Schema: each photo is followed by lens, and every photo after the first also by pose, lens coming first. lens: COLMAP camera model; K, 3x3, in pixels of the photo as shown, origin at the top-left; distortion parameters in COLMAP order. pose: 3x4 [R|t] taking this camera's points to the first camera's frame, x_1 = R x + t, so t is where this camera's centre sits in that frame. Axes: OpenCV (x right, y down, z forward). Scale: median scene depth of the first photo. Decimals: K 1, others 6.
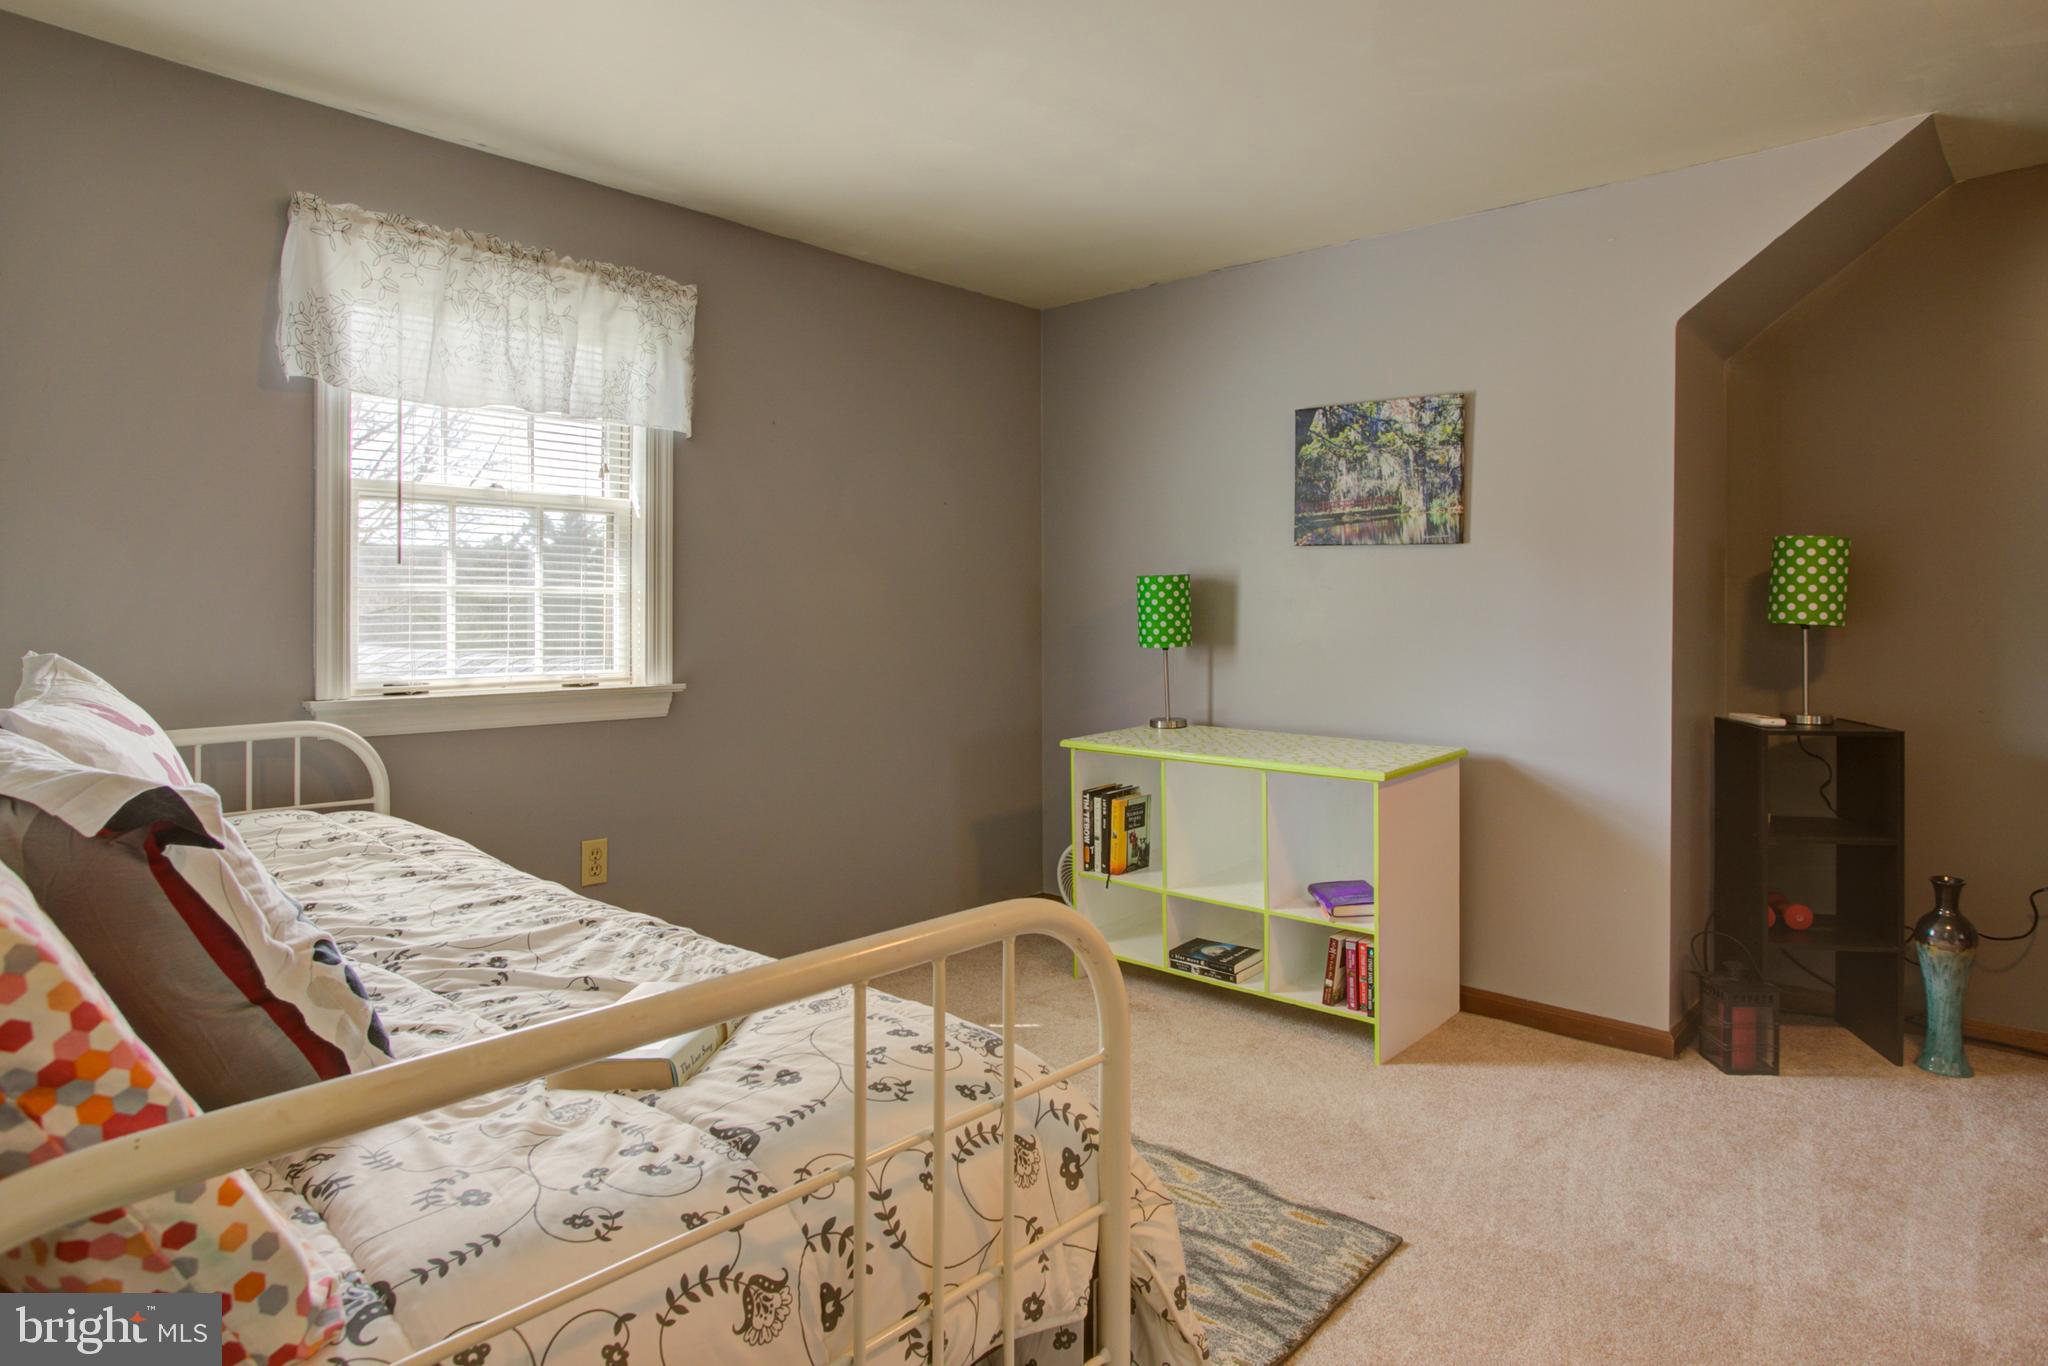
lens RADIAL K [[1182.0, 0, 1023.0], [0, 1182.0, 613.3], [0, 0, 1]] dist [0.000919, 0.013058]
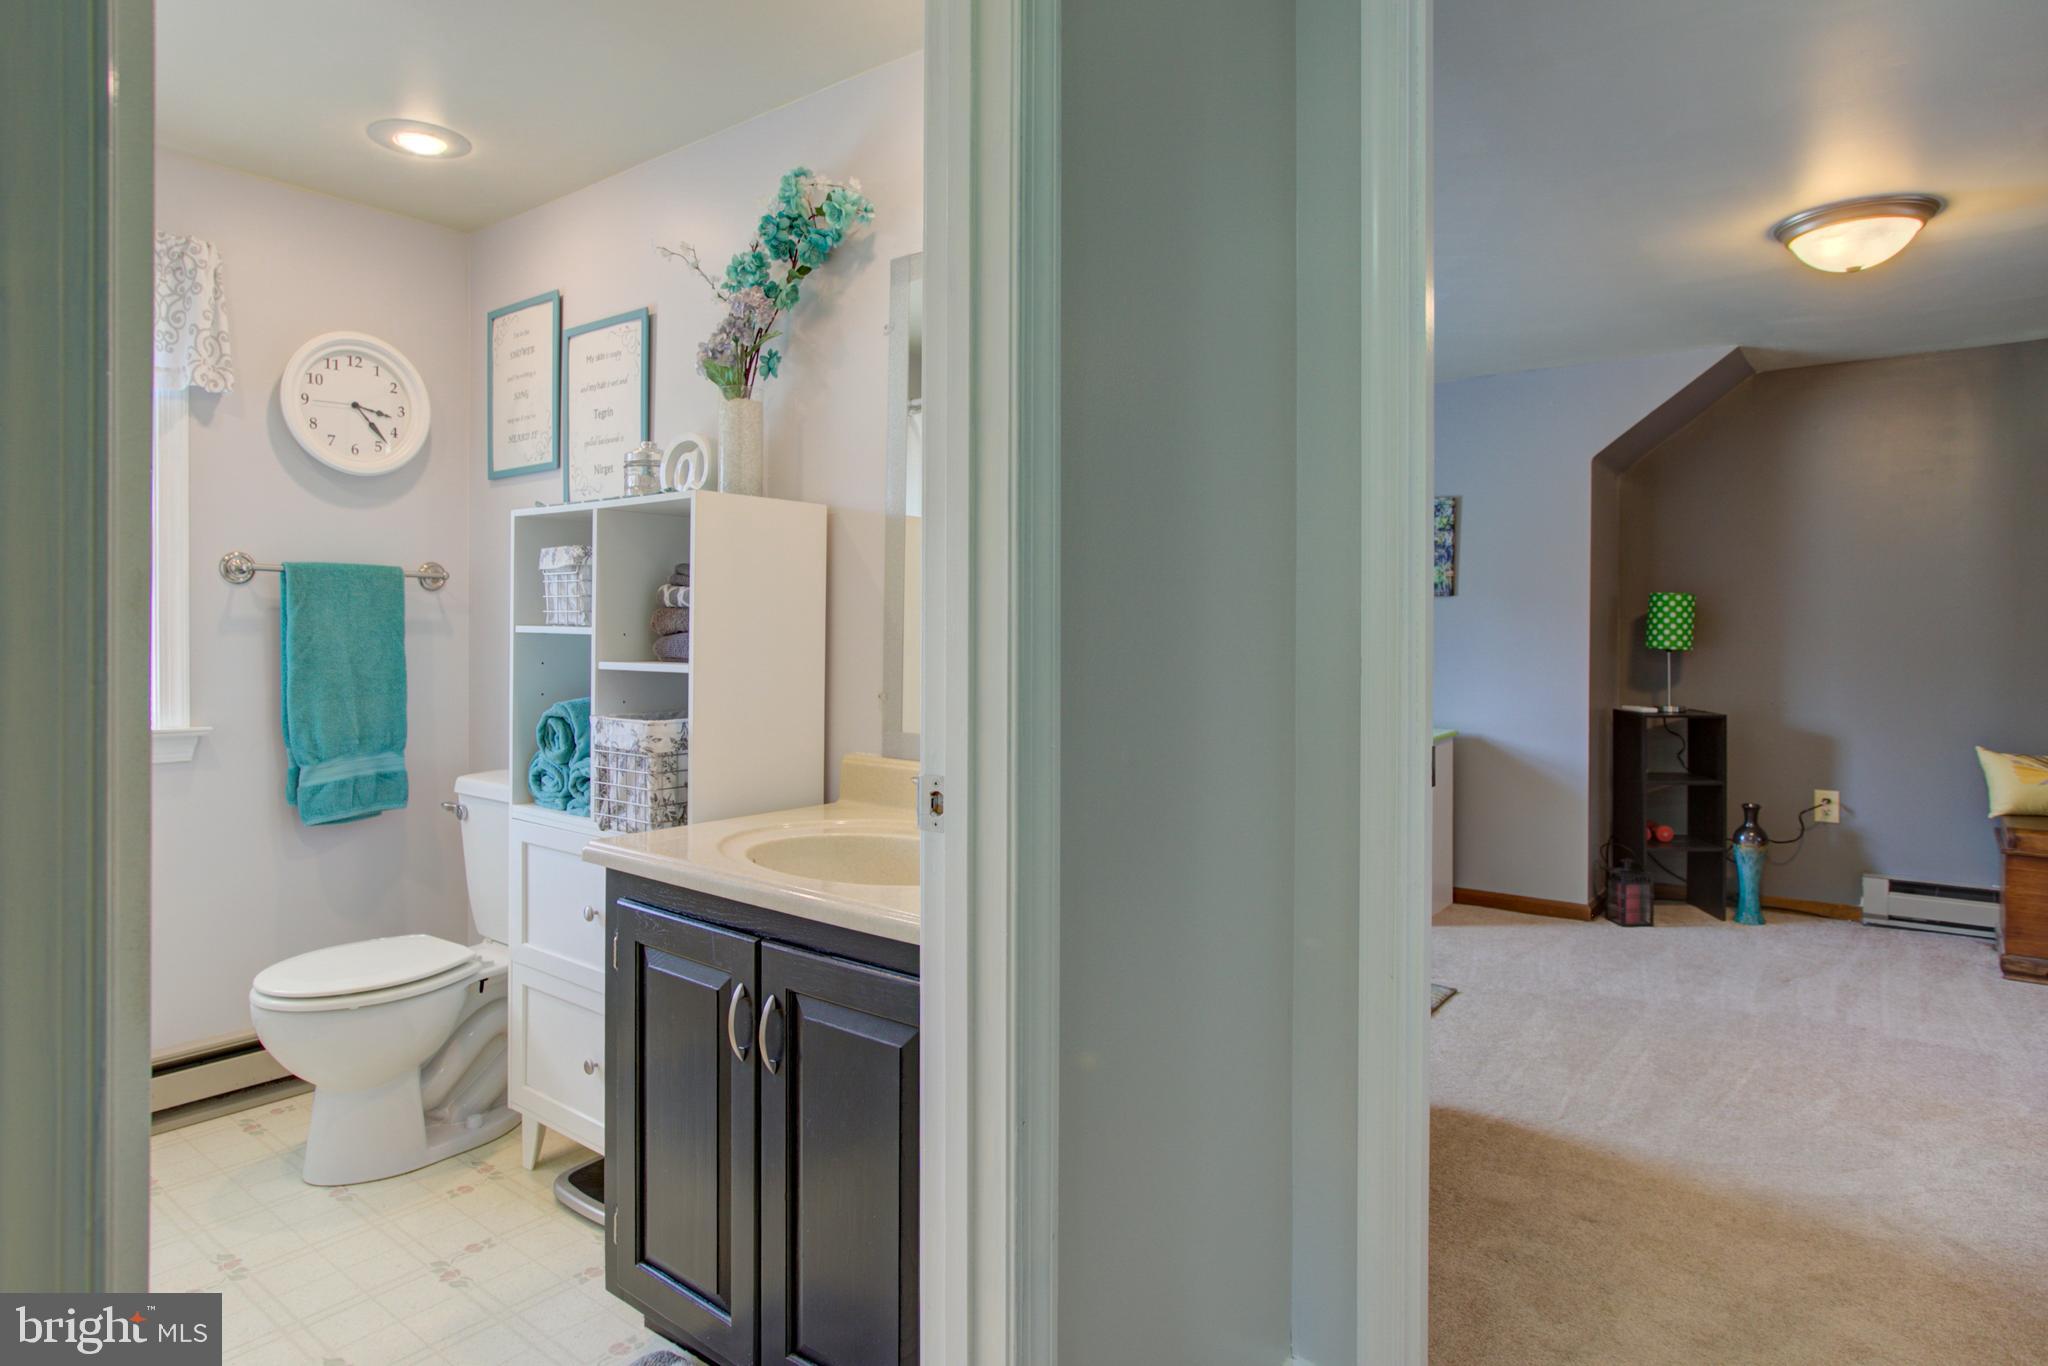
lens RADIAL K [[1164.6, 0, 1016.2], [0, 1164.6, 639.4], [0, 0, 1]] dist [0.005466, 0.002807]
pose [[0.997069, 0.000077, 0.076509, -0.332990], [0.000087, 0.999998, -0.002140, -0.000067], [-0.076509, 0.002141, 0.997067, -0.494064]]
